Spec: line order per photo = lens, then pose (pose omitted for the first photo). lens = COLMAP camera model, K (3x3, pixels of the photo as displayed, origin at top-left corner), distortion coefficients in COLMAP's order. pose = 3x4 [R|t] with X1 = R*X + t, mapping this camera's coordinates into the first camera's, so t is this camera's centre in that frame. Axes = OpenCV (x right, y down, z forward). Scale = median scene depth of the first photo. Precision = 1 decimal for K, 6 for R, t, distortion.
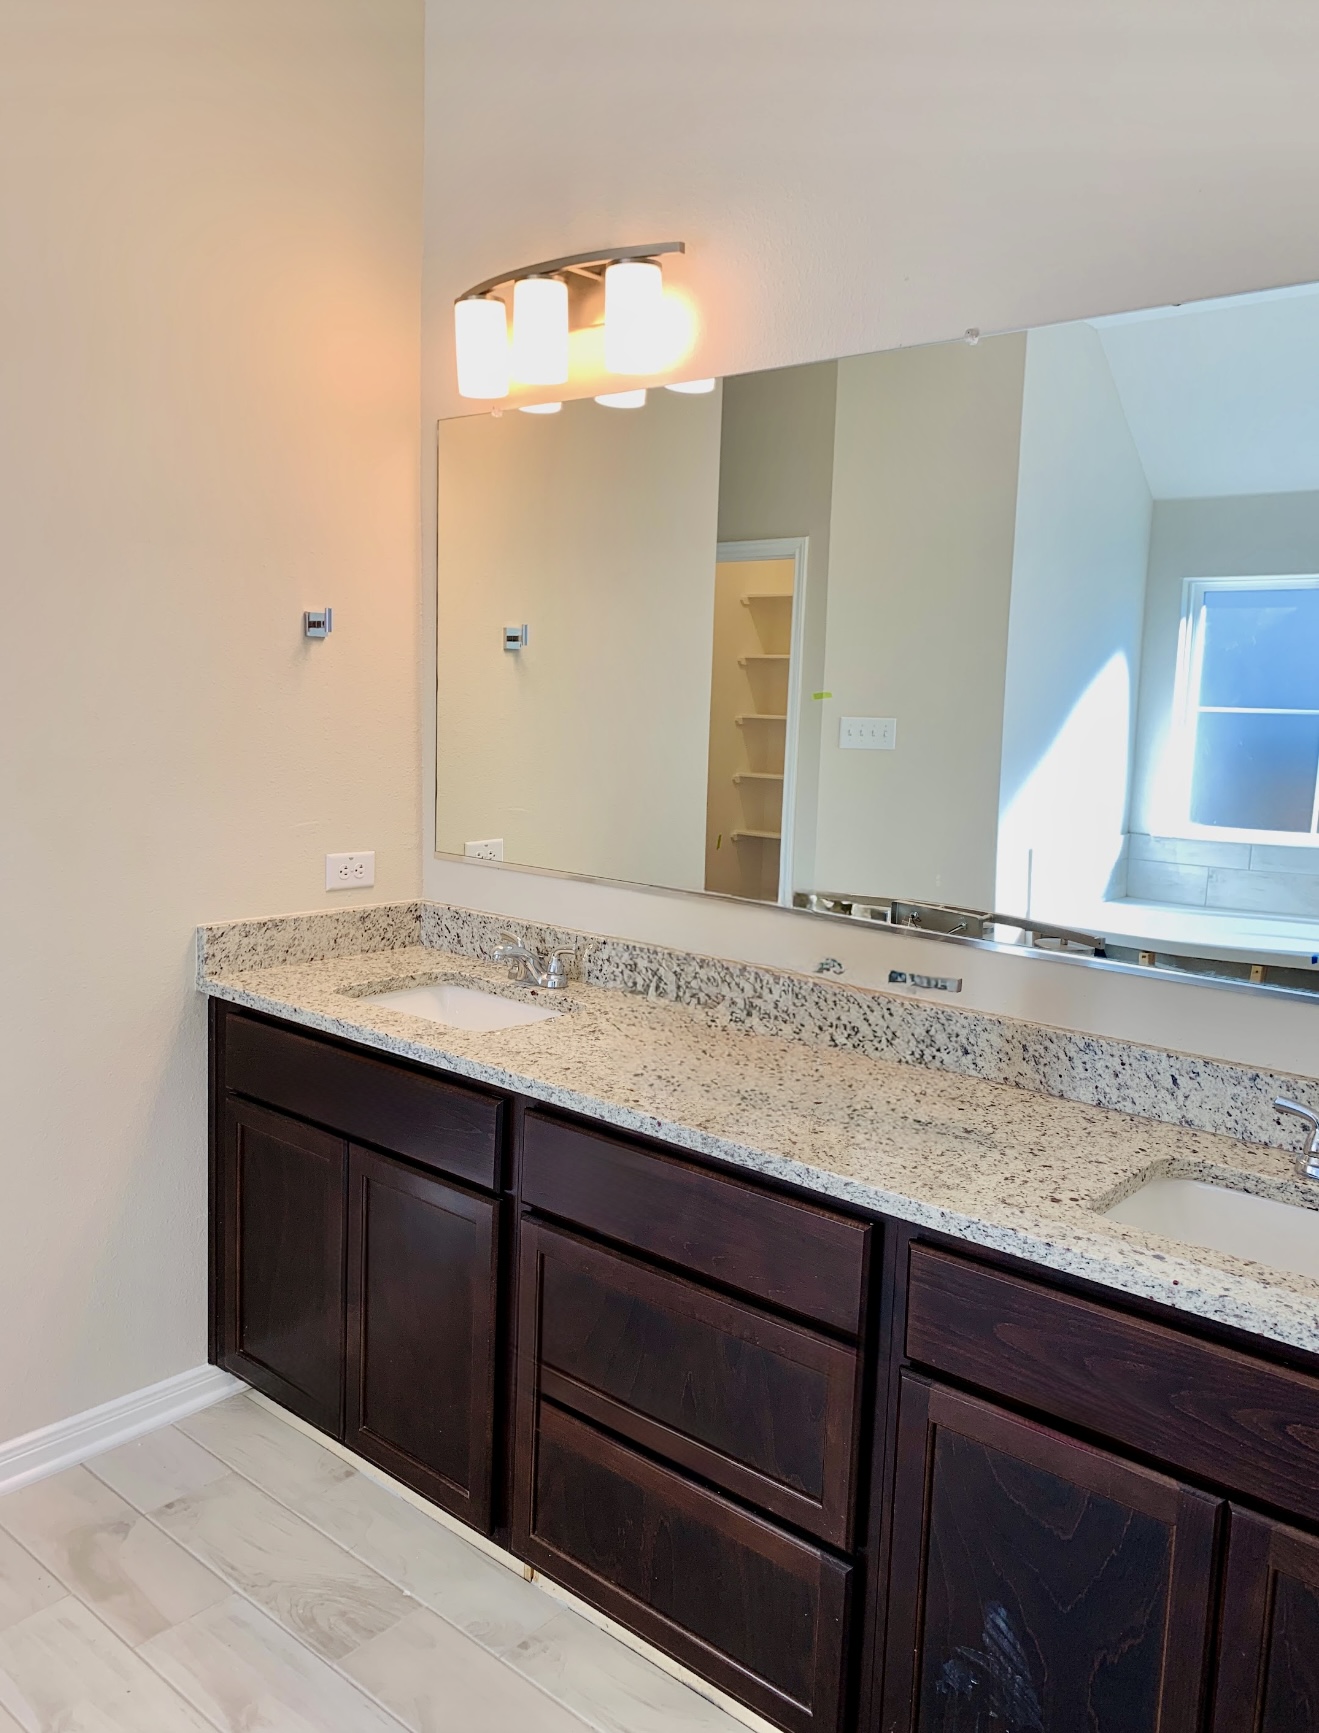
lens RADIAL K [[1358.3, 0, 659.5], [0, 1358.3, 866.5], [0, 0, 1]] dist [0.058444, -0.130186]
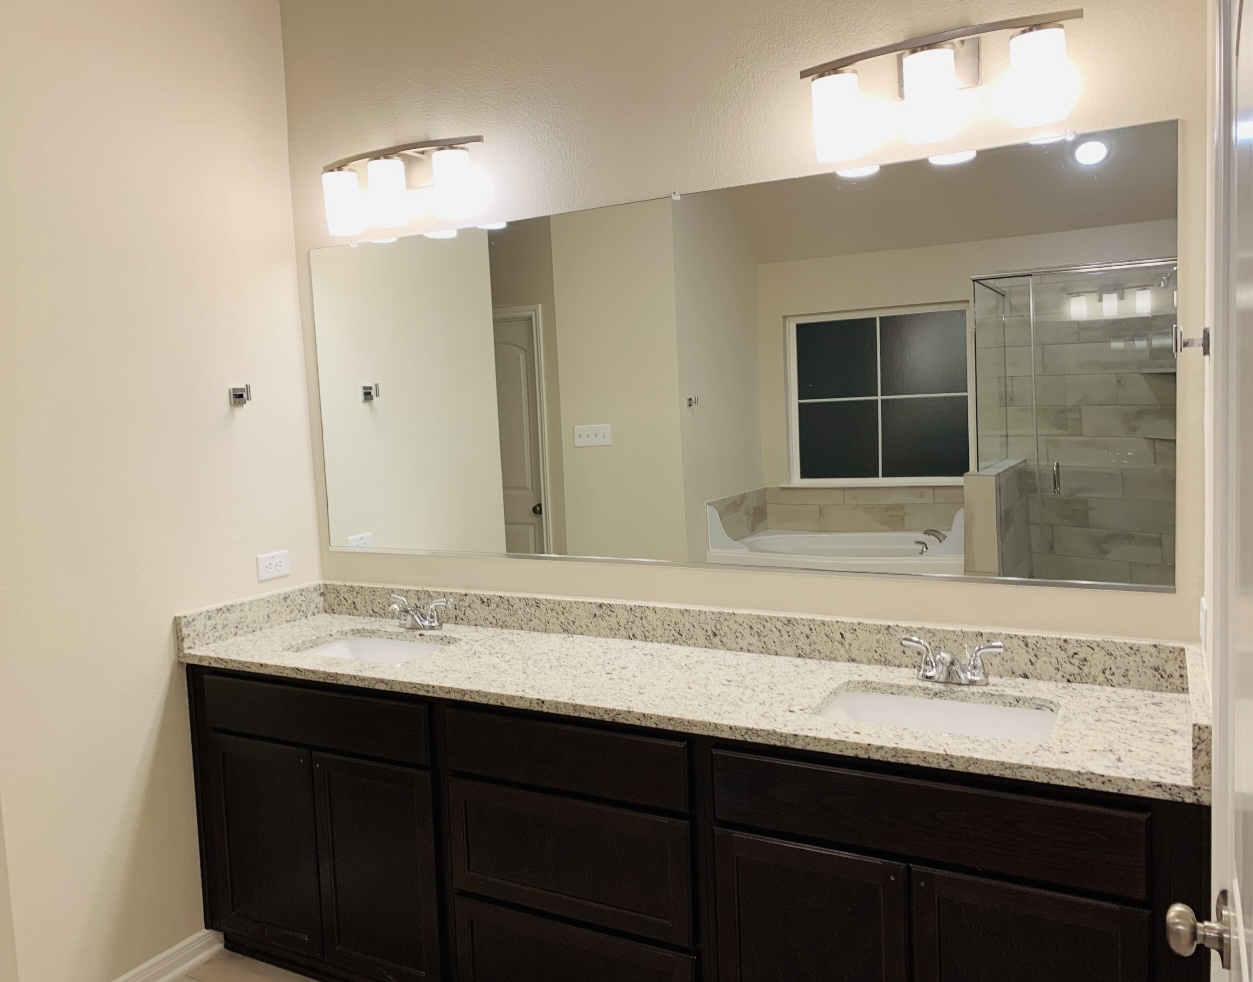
lens RADIAL K [[995.3, 0, 626.5], [0, 995.3, 491.0], [0, 0, 1]] dist [0.089467, -0.230577]
pose [[0.975405, -0.093404, 0.199650, -0.095861], [0.101720, 0.994305, -0.031786, -0.004977], [-0.195544, 0.051312, 0.979352, -0.133745]]
